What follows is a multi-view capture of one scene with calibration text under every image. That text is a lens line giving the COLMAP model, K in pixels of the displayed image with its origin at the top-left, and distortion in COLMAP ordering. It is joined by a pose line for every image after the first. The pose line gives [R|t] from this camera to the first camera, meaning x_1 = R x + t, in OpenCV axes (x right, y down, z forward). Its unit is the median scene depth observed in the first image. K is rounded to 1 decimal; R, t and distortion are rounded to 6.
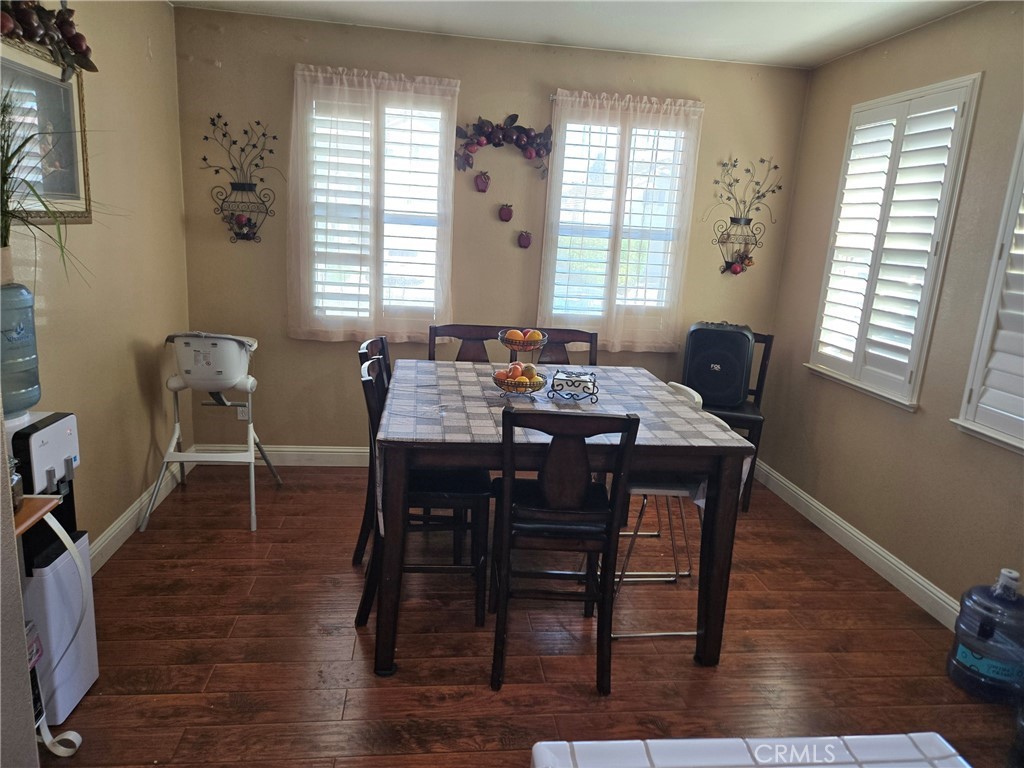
lens RADIAL K [[681.8, 0, 512.0], [0, 681.8, 384.0], [0, 0, 1]] dist [0.056284, -0.054449]
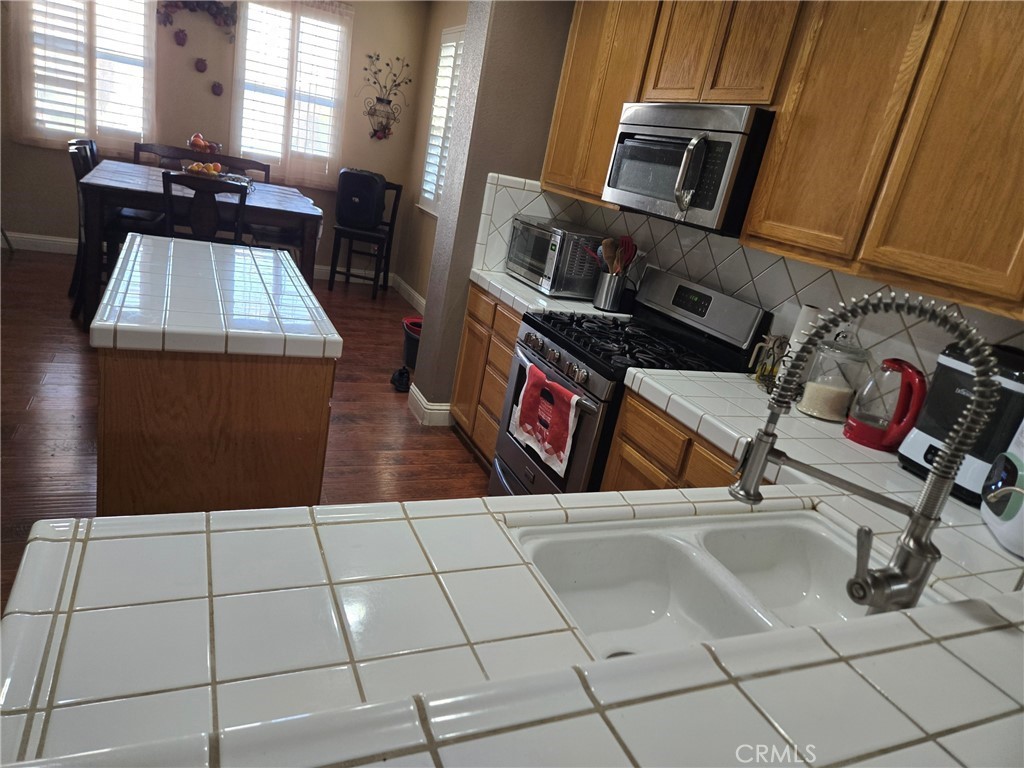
lens RADIAL K [[681.8, 0, 512.0], [0, 681.8, 384.0], [0, 0, 1]] dist [0.056284, -0.054449]
pose [[0.949091, 0.018737, 0.314443, 0.155765], [-0.059553, 0.990901, 0.120704, 0.166658], [-0.309320, -0.133285, 0.941571, -0.538070]]
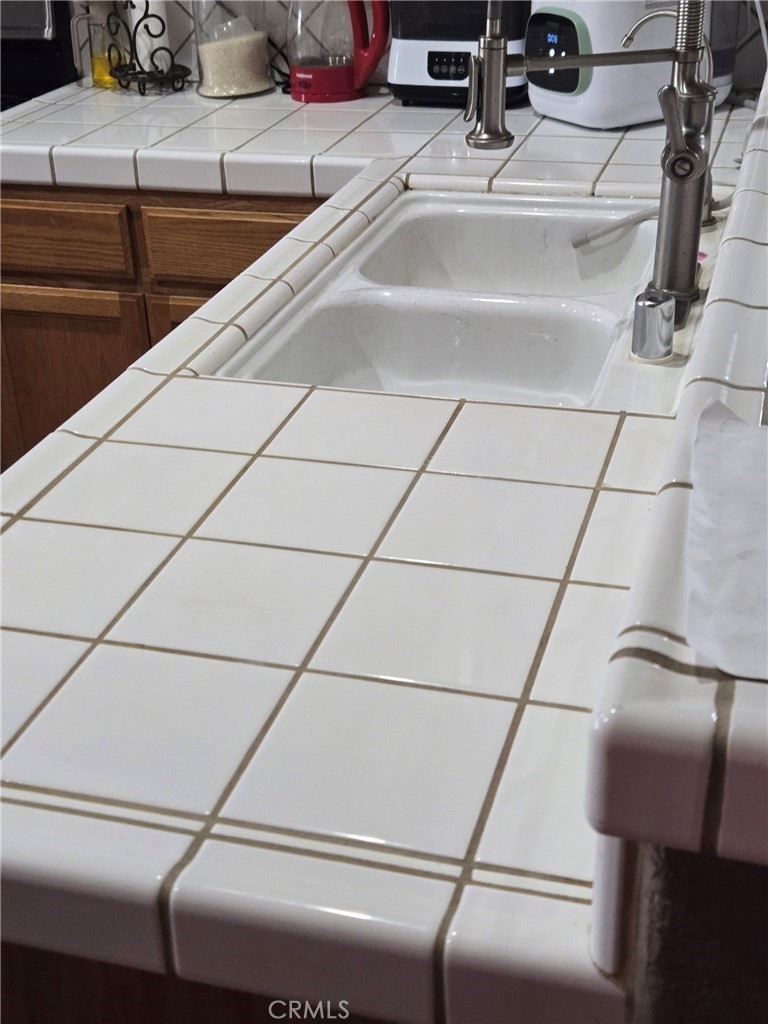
lens RADIAL K [[1345.8, 0, 384.0], [0, 1345.8, 512.0], [0, 0, 1]] dist [0.111352, -0.055103]
pose [[0.394455, -0.502072, 0.769629, -0.020324], [0.271893, 0.863808, 0.424158, 0.157733], [-0.877770, 0.041945, 0.477243, -0.471811]]
